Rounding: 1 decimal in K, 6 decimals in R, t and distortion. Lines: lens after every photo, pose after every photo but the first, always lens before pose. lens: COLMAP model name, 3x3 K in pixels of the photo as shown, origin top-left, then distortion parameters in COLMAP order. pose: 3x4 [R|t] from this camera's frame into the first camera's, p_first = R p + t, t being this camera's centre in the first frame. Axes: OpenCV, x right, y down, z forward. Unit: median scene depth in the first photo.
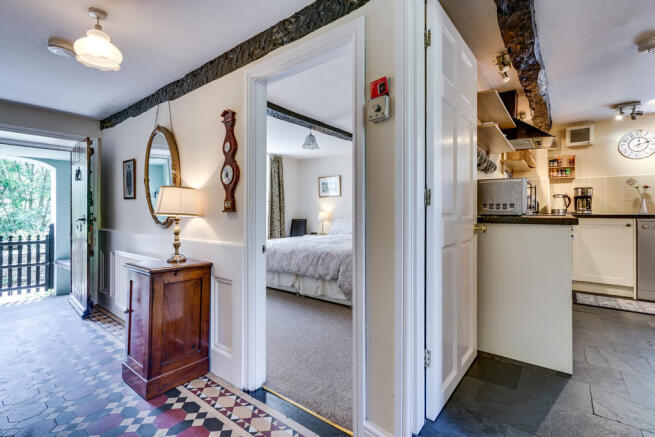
lens RADIAL K [[302.0, 0, 326.5], [0, 302.0, 207.8], [0, 0, 1]] dist [-0.000153, 0.000188]
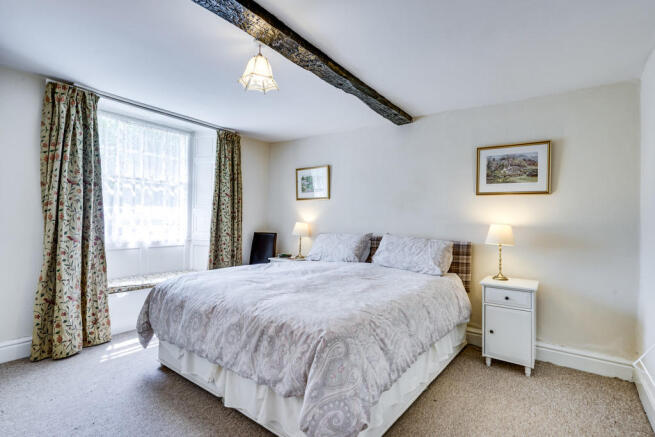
lens RADIAL K [[313.7, 0, 327.5], [0, 313.7, 218.5], [0, 0, 1]] dist [0.000780, 0.000063]
pose [[0.999528, 0.023730, 0.019496, 0.068441], [-0.023793, 0.999712, 0.003022, 0.004632], [-0.019419, -0.003485, 0.999805, 0.740717]]
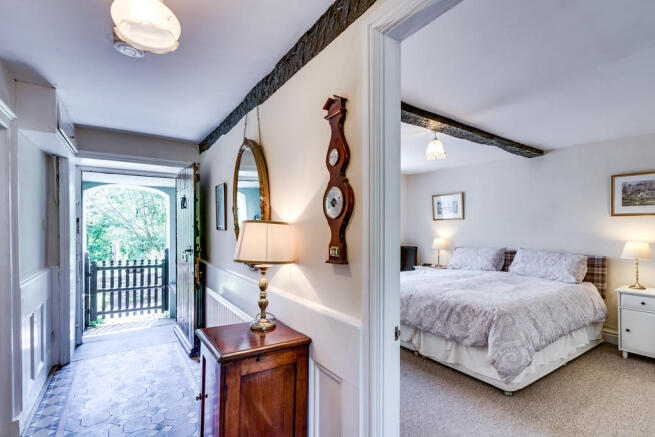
lens RADIAL K [[301.5, 0, 323.0], [0, 301.5, 229.4], [0, 0, 1]] dist [-0.000809, 0.000153]
pose [[0.949477, 0.003555, -0.313816, -0.116533], [0.000624, 0.999912, 0.013215, -0.046957], [0.313835, -0.012743, 0.949392, 0.305695]]
